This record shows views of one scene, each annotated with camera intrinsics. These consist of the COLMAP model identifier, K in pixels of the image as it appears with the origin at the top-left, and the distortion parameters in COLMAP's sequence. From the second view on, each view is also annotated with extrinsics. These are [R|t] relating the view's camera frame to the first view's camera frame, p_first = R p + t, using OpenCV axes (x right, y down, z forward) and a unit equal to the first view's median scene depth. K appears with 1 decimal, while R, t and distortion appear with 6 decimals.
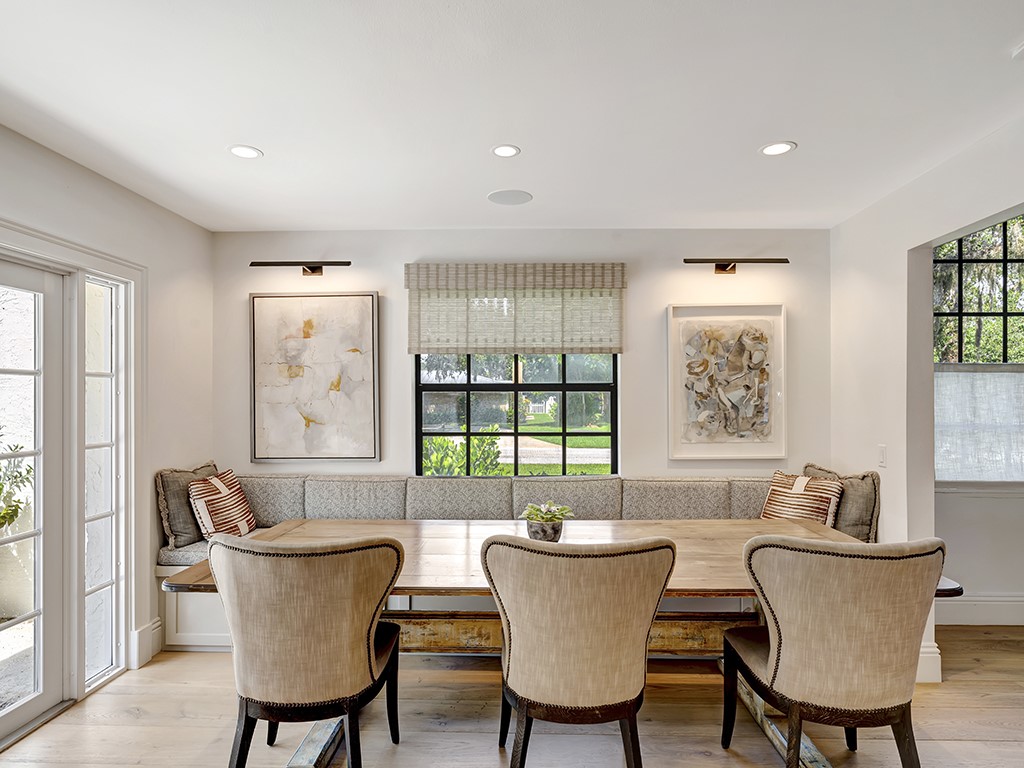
lens RADIAL K [[568.2, 0, 503.2], [0, 568.2, 397.0], [0, 0, 1]] dist [-0.002782, -0.000682]
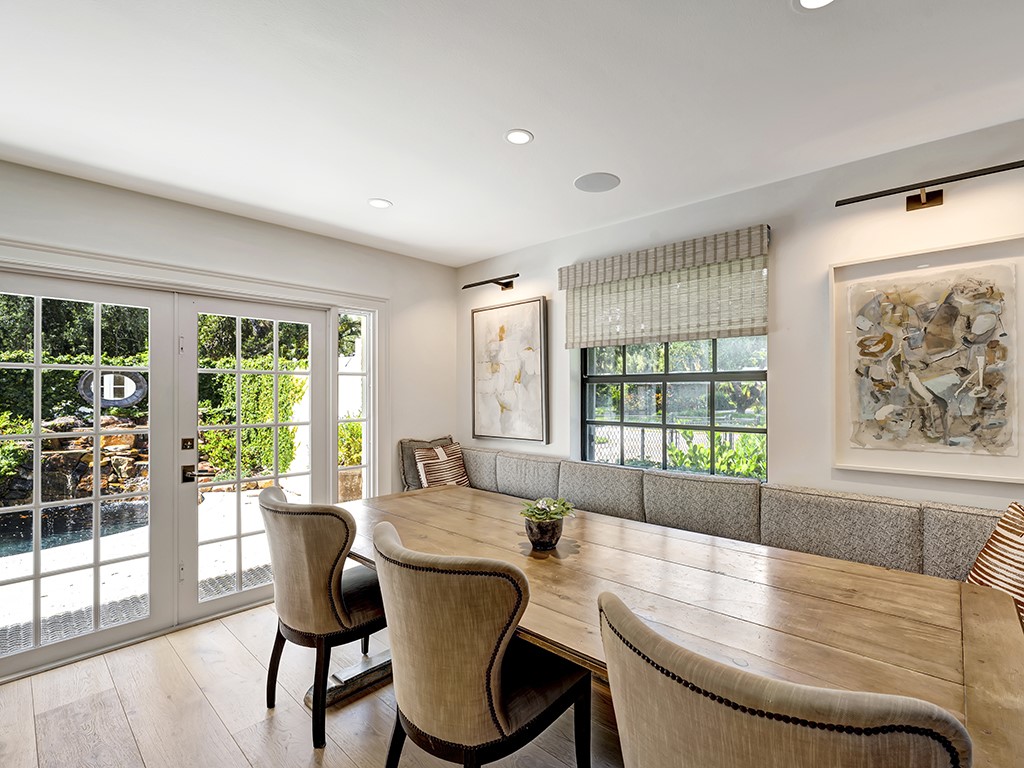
lens RADIAL K [[466.3, 0, 562.5], [0, 466.3, 390.2], [0, 0, 1]] dist [-0.008539, 0.000701]
pose [[0.788797, -0.001276, -0.614653, 0.393215], [0.002166, 0.999997, 0.000703, 0.004053], [0.614650, -0.001886, 0.788797, 0.283555]]
